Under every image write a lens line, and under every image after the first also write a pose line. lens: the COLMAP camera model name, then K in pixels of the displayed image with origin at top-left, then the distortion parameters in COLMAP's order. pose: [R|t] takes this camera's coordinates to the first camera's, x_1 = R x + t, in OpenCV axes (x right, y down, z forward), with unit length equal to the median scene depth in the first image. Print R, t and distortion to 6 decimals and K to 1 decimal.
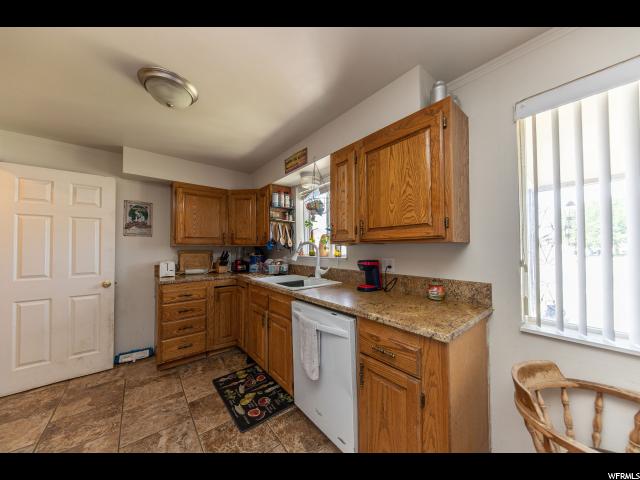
lens RADIAL K [[215.5, 0, 318.9], [0, 215.5, 243.2], [0, 0, 1]] dist [0.000121, 0.000021]
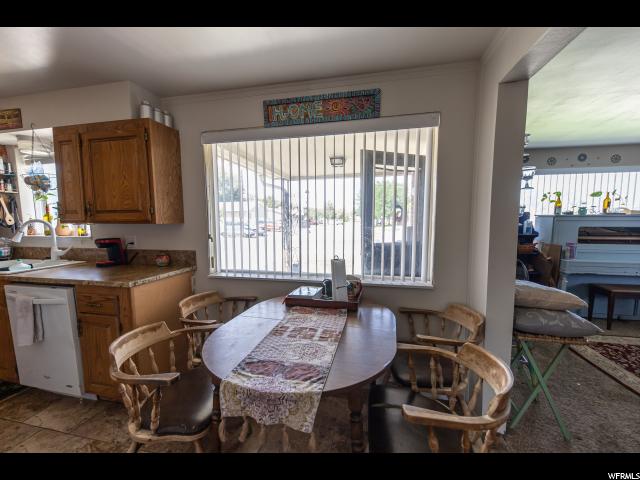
lens RADIAL K [[265.2, 0, 319.6], [0, 265.2, 242.5], [0, 0, 1]] dist [0.001421, -0.000162]
pose [[0.794372, -0.053880, 0.605037, 0.252308], [-0.012244, 0.994436, 0.104632, -0.050585], [-0.607308, -0.090525, 0.789292, -0.672546]]
